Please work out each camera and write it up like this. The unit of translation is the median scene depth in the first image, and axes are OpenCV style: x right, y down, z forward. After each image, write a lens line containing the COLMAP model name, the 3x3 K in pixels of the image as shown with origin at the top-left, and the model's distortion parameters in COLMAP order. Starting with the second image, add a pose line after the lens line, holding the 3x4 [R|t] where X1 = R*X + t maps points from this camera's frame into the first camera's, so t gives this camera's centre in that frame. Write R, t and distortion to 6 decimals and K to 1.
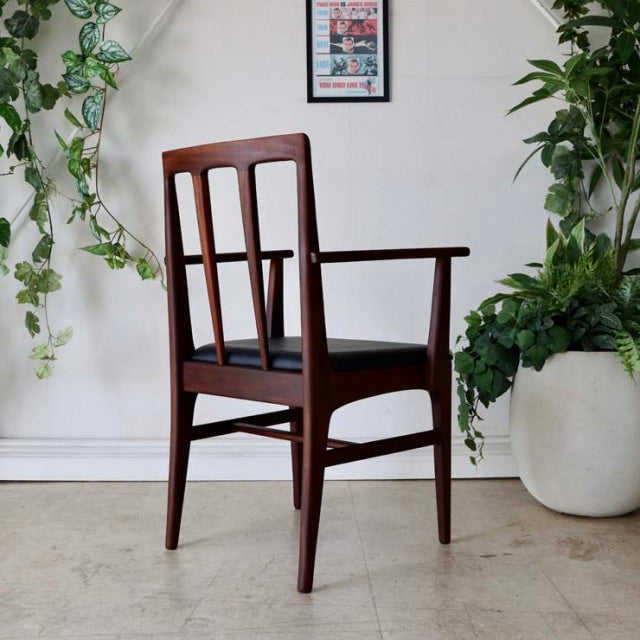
lens RADIAL K [[1007.3, 0, 314.4], [0, 1007.3, 314.2], [0, 0, 1]] dist [-0.064844, 0.000000]
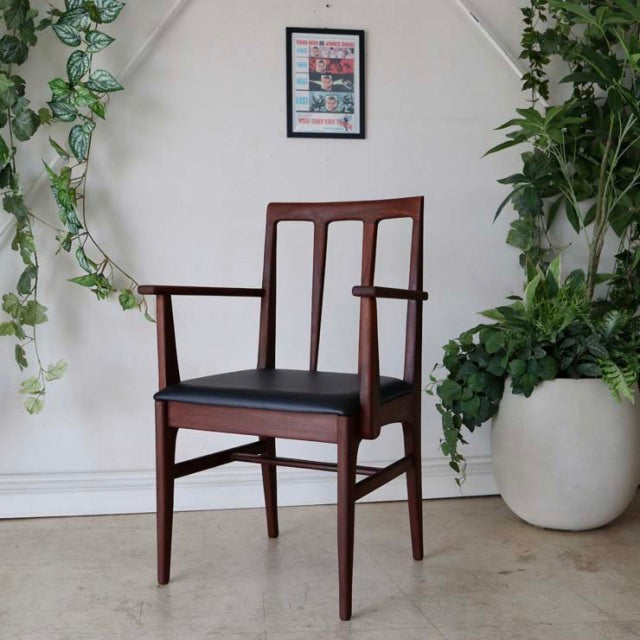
lens RADIAL K [[1007.3, 0, 320.4], [0, 1007.3, 317.1], [0, 0, 1]] dist [-0.064844, 0.000000]
pose [[0.979365, -0.004109, 0.202056, -0.191030], [0.005350, 0.999970, -0.005596, -0.022340], [-0.202027, 0.006562, 0.979358, -0.010825]]
